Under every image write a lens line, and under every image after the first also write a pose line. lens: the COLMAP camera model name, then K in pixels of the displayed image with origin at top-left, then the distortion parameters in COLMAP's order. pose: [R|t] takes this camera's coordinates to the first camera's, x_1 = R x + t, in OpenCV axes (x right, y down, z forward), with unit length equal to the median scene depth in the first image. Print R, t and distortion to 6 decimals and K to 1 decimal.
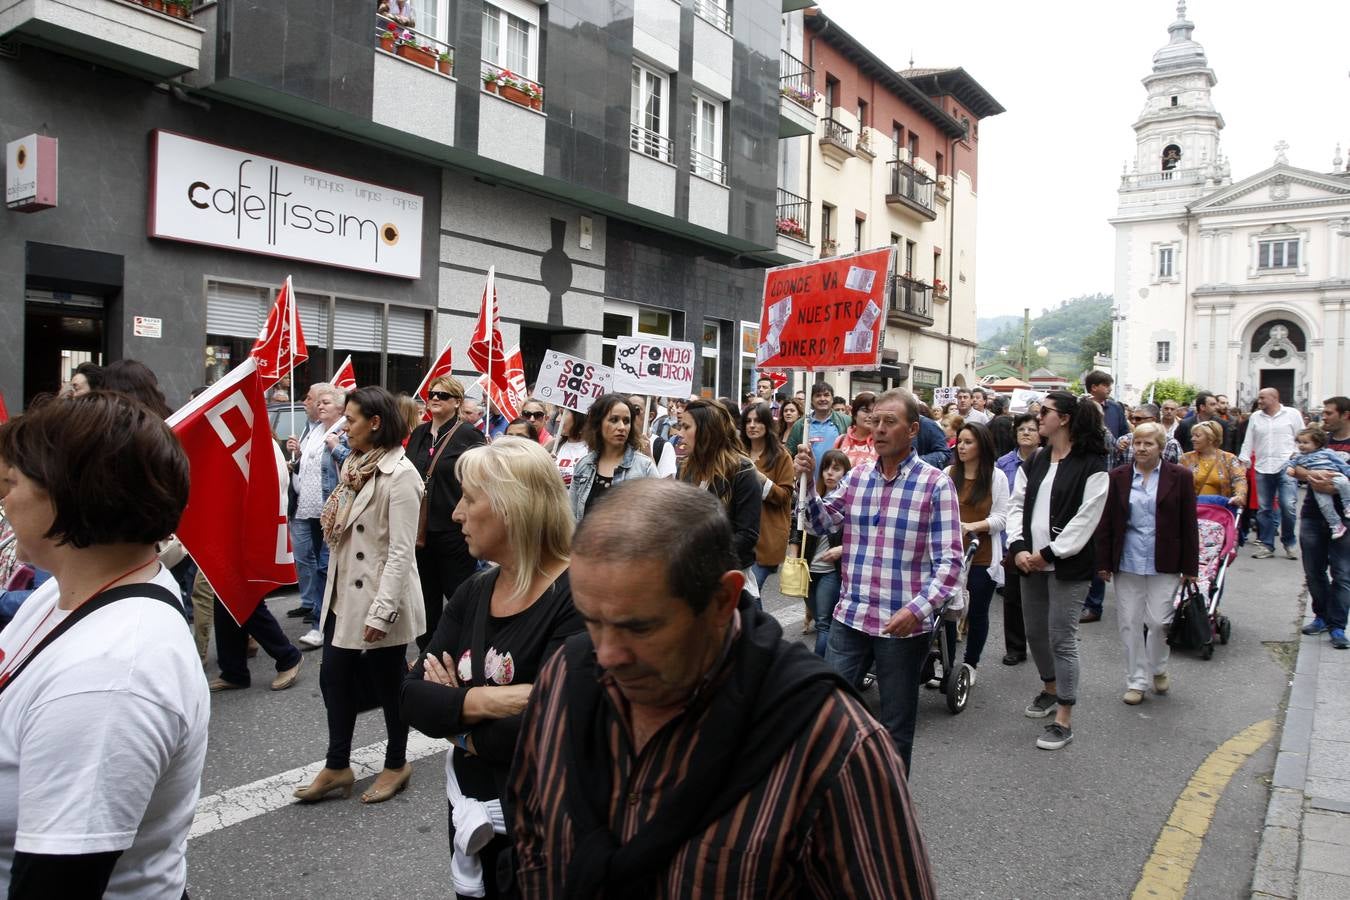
lens RADIAL K [[976.9, 0, 675.0], [0, 976.9, 450.0], [0, 0, 1]] dist [-0.064724, 0.048194]
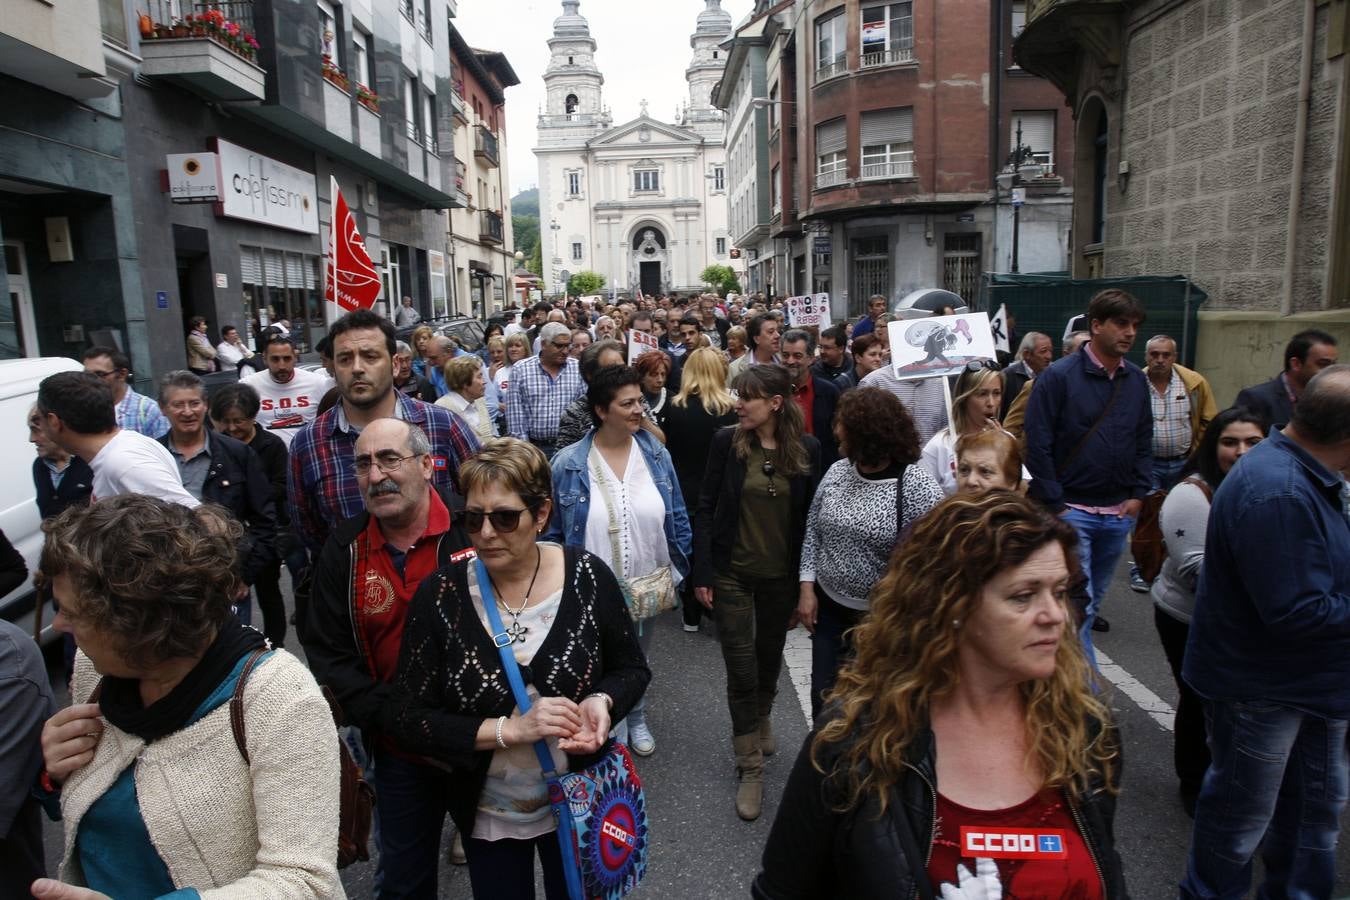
lens RADIAL K [[837.7, 0, 665.4], [0, 837.7, 446.9], [0, 0, 1]] dist [-0.084910, 0.041842]
pose [[0.811165, -0.146046, 0.566287, -0.272473], [0.068191, 0.985331, 0.156439, -0.011196], [-0.580828, -0.088283, 0.809225, -0.139267]]
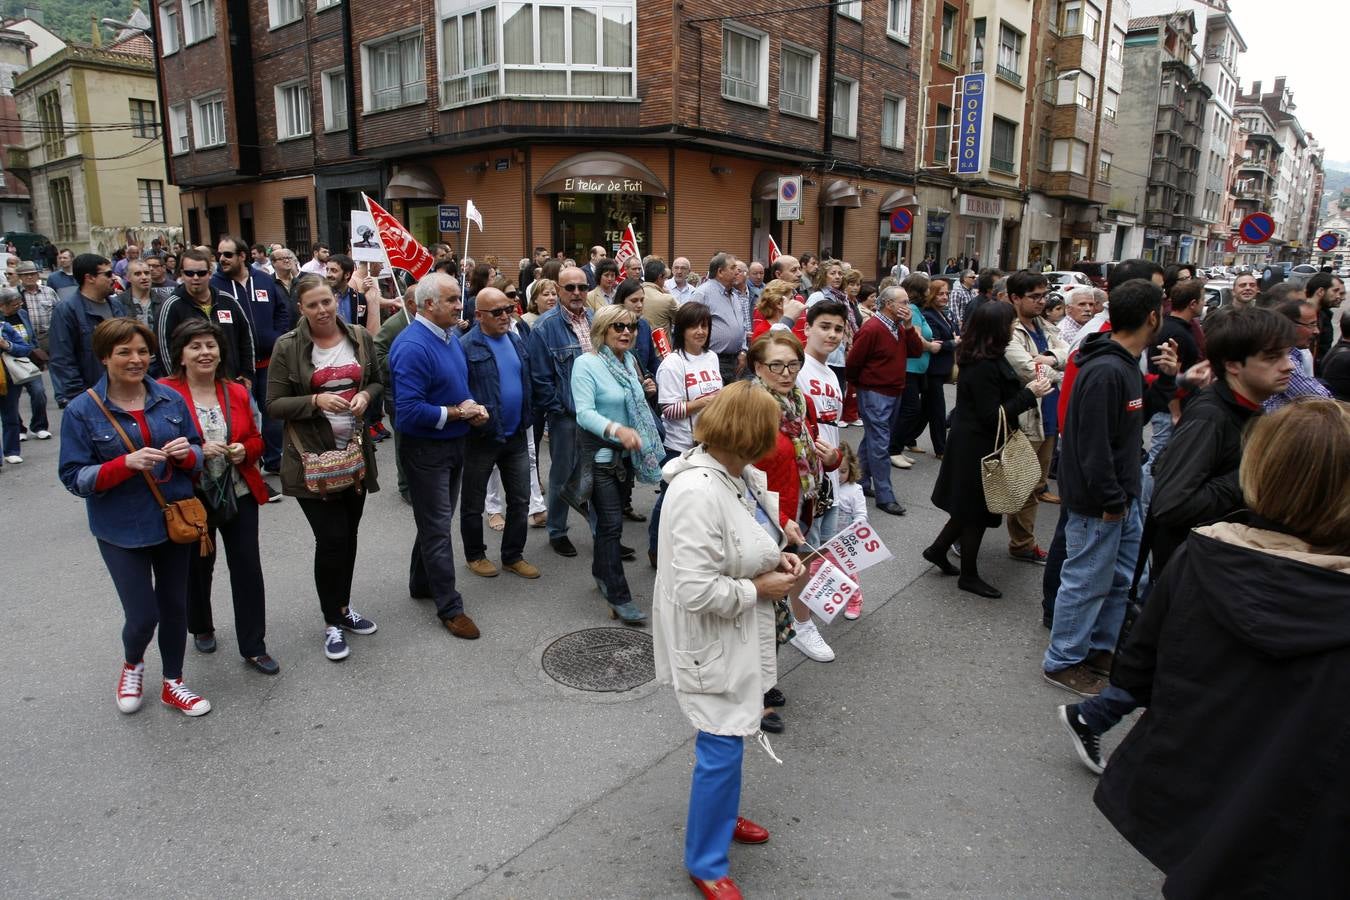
lens RADIAL K [[837.2, 0, 665.6], [0, 837.2, 447.2], [0, 0, 1]] dist [-0.080517, 0.039210]
pose [[0.098629, -0.246881, 0.964014, -1.328737], [0.020272, 0.969034, 0.246093, 0.023053], [-0.994918, -0.004729, 0.100579, -1.277735]]
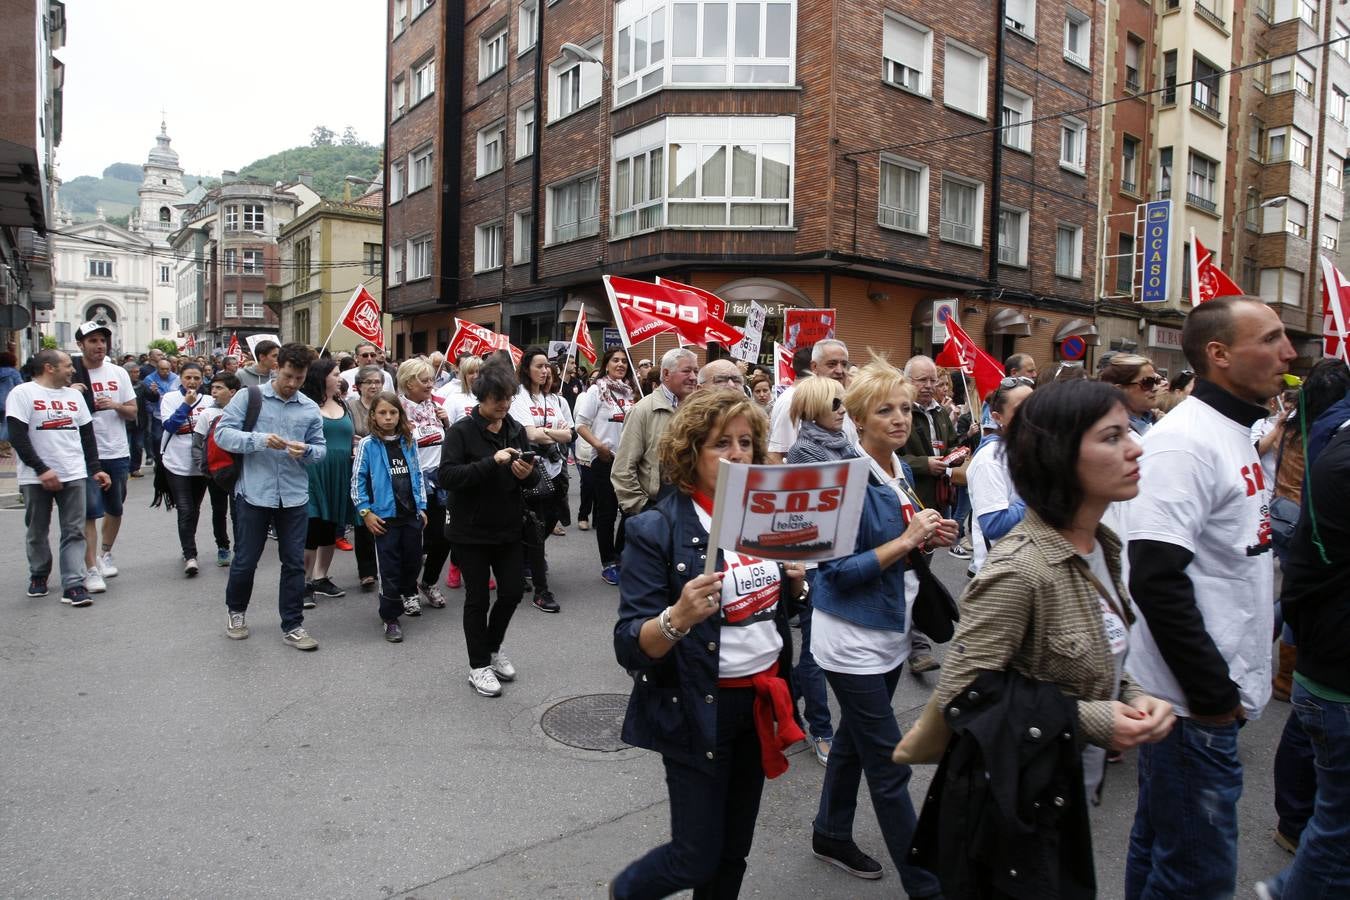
lens RADIAL K [[837.2, 0, 665.6], [0, 837.2, 447.2], [0, 0, 1]] dist [-0.080517, 0.039210]
pose [[0.314122, -0.081328, 0.945893, -1.323696], [0.006972, 0.996495, 0.083364, 0.036207], [-0.949357, -0.019591, 0.313588, -1.302807]]
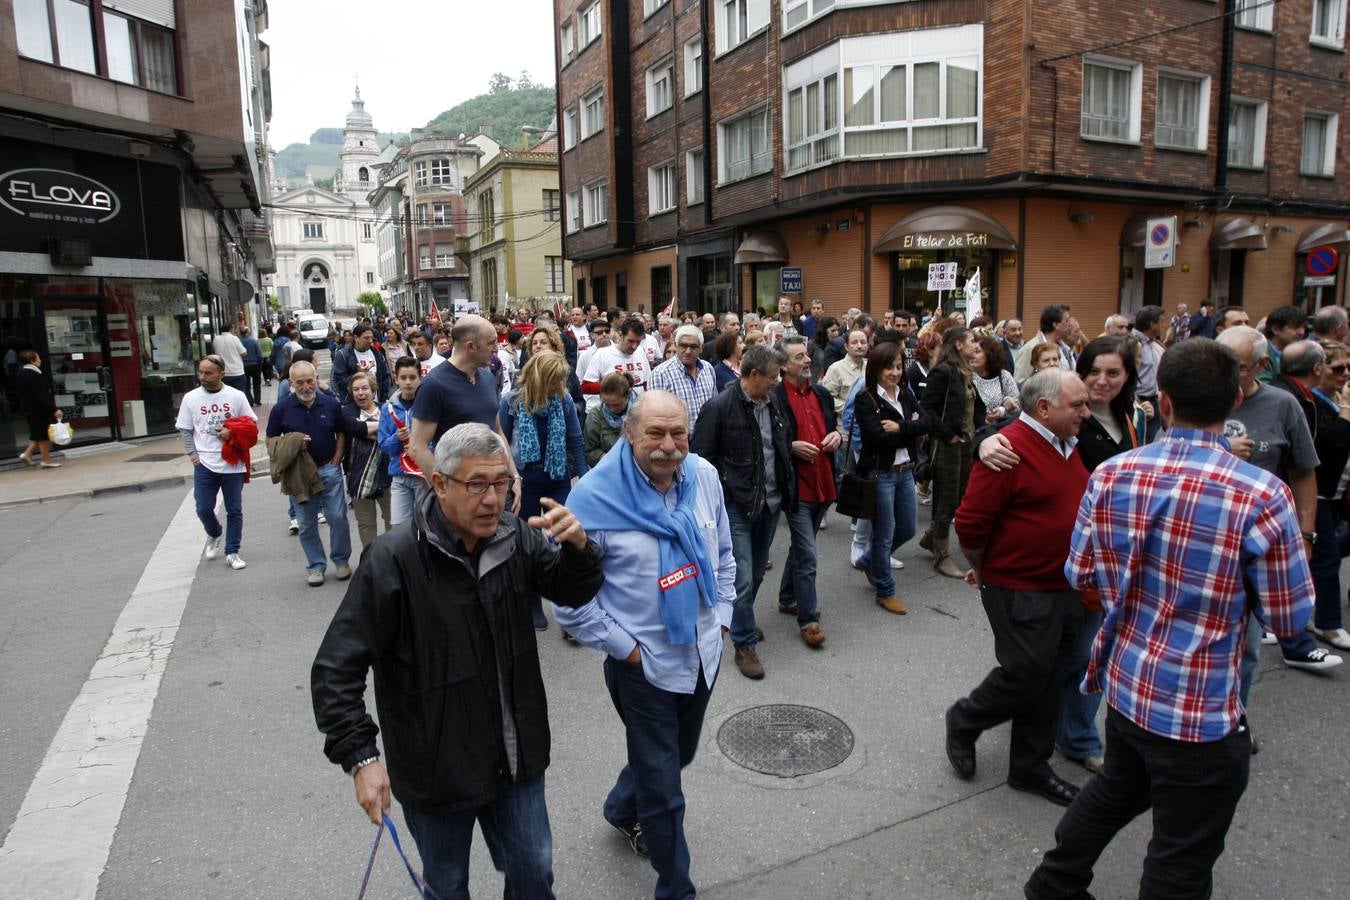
lens RADIAL K [[837.7, 0, 665.4], [0, 837.7, 446.9], [0, 0, 1]] dist [-0.084910, 0.041842]
pose [[0.506614, -0.167309, 0.845783, -1.315693], [0.058453, 0.985399, 0.159914, 0.024730], [-0.860189, -0.031577, 0.508997, -1.301353]]
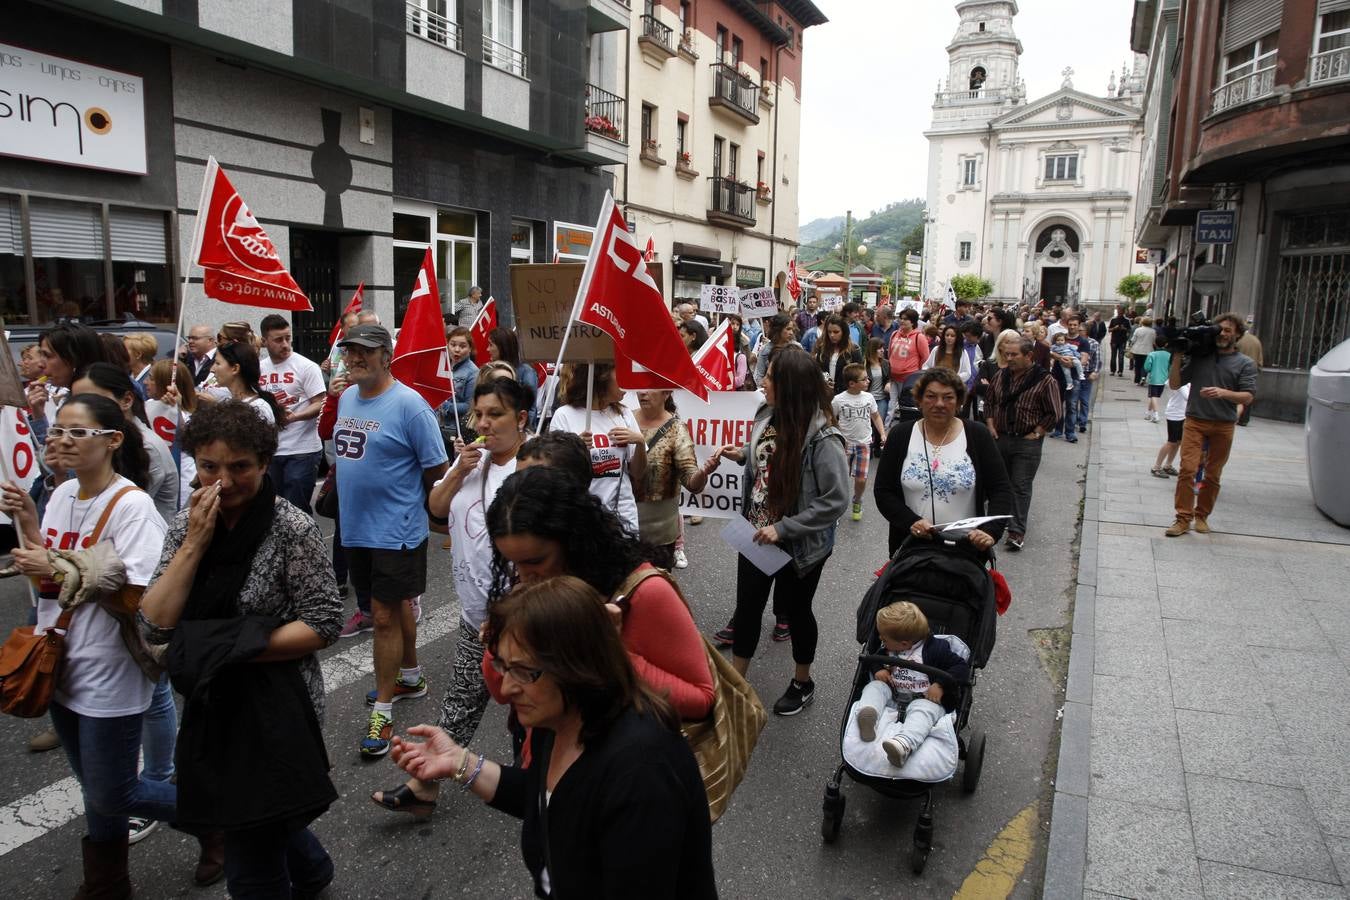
lens RADIAL K [[837.2, 0, 665.6], [0, 837.2, 447.2], [0, 0, 1]] dist [-0.080517, 0.039210]
pose [[0.992129, -0.022568, 0.123166, 0.051405], [0.005553, 0.990586, 0.136778, -0.013764], [-0.125094, -0.135018, 0.982915, 0.086226]]
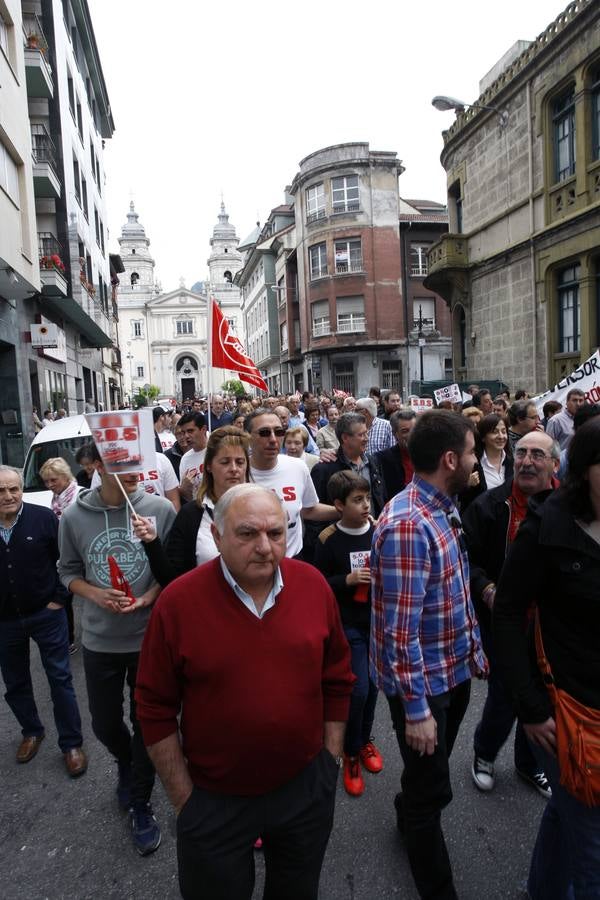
lens RADIAL K [[558.5, 0, 295.6], [0, 558.5, 457.6], [0, 0, 1]] dist [-0.084910, 0.041842]
pose [[0.678862, -0.128636, 0.722910, -0.445999], [0.085565, 0.991686, 0.096111, -0.007311], [-0.729263, -0.003391, 0.684225, -0.214866]]
